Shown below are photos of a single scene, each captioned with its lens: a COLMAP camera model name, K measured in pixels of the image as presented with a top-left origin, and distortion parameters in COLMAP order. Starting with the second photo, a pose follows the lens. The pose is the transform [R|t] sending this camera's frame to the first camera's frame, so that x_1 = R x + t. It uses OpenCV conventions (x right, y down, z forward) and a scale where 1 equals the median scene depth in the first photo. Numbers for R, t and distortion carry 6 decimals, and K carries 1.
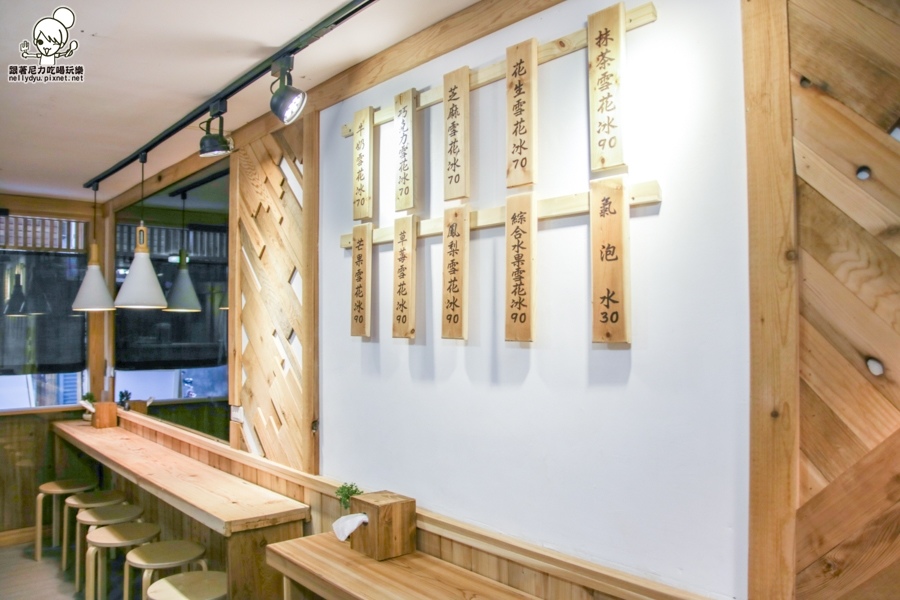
lens RADIAL K [[703.2, 0, 438.7], [0, 703.2, 301.8], [0, 0, 1]] dist [-0.142197, 0.124915]
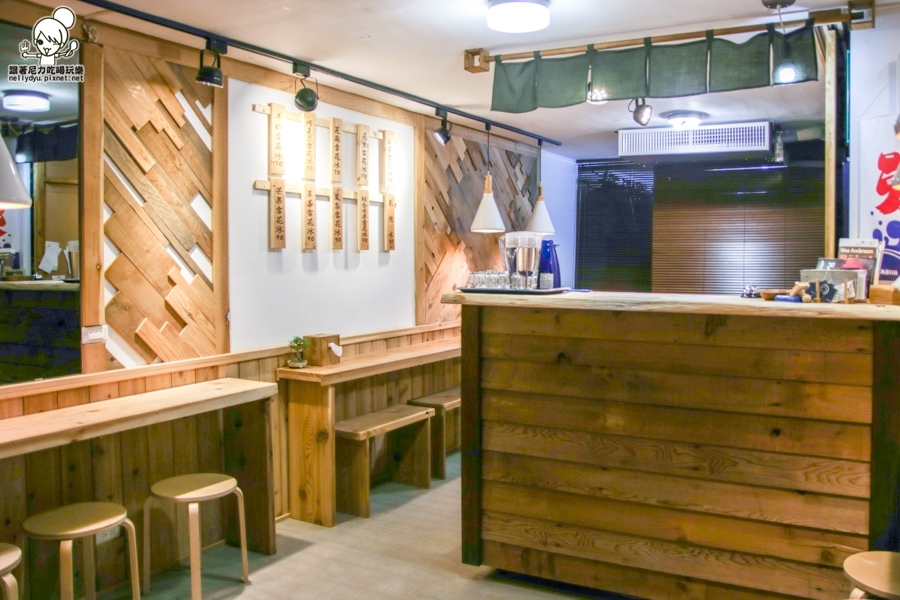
lens RADIAL K [[772.9, 0, 481.9], [0, 772.9, 276.6], [0, 0, 1]] dist [-0.135874, 0.118800]
pose [[-0.369632, -0.028183, 0.928751, -2.247176], [-0.036138, 0.999220, 0.015939, 0.081176], [-0.928475, -0.027672, -0.370362, 1.432622]]
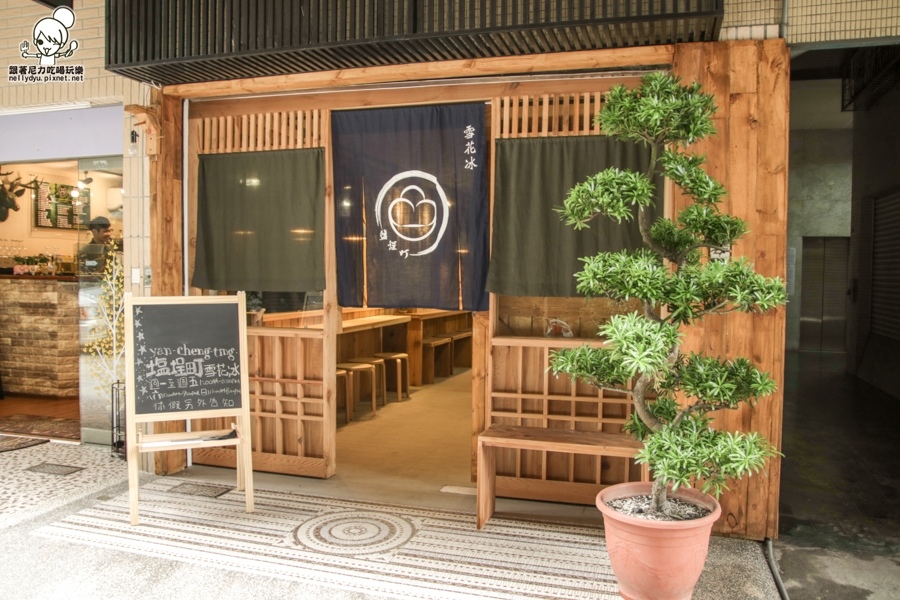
lens RADIAL K [[703.2, 0, 438.7], [0, 703.2, 301.8], [0, 0, 1]] dist [-0.142197, 0.124915]
pose [[-0.531049, -0.033867, 0.846664, -3.720611], [-0.036723, 0.999182, 0.016934, 0.234925], [-0.846545, -0.022099, -0.531858, 3.126081]]
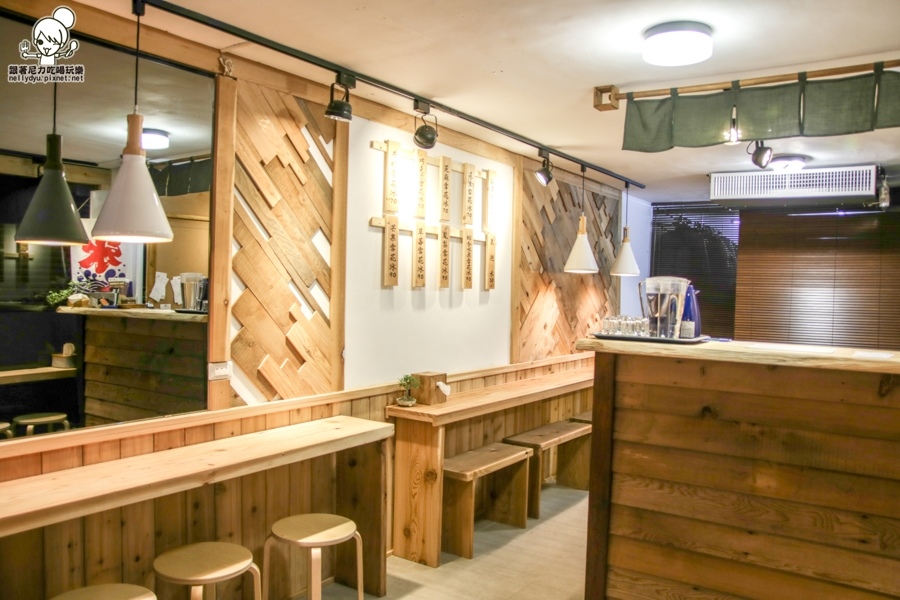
lens RADIAL K [[703.2, 0, 438.7], [0, 703.2, 301.8], [0, 0, 1]] dist [-0.142197, 0.124915]
pose [[-0.264208, -0.028398, 0.964047, -1.980829], [-0.060166, 0.998105, 0.012912, 0.068823], [-0.962587, -0.054591, -0.265416, 1.554926]]
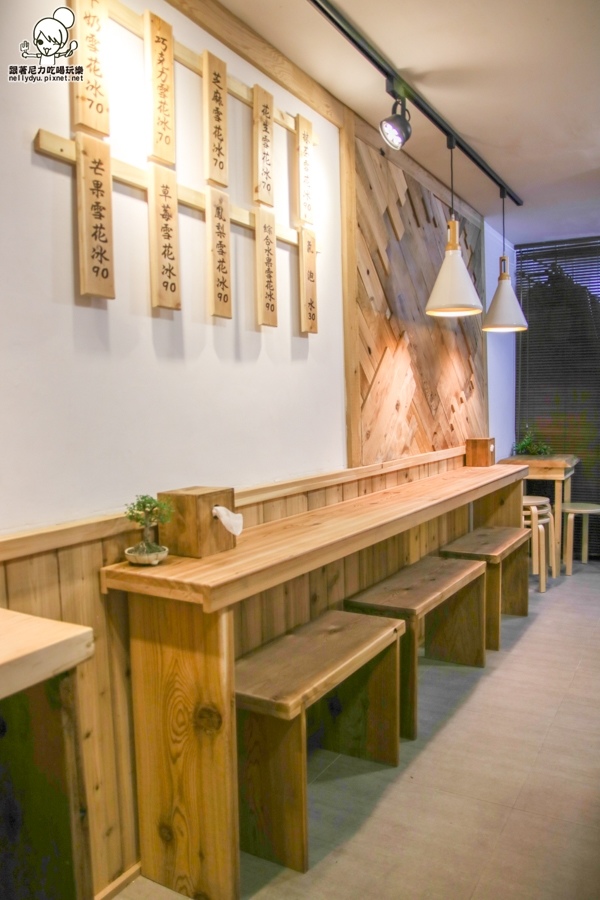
lens RADIAL K [[703.2, 0, 300.0], [0, 703.2, 450.0], [0, 0, 1]] dist [-0.142197, 0.124915]
pose [[-0.348379, -0.053021, 0.935853, -0.994201], [-0.016112, 0.998590, 0.050577, 0.194173], [-0.937215, 0.002542, -0.348742, 1.242293]]
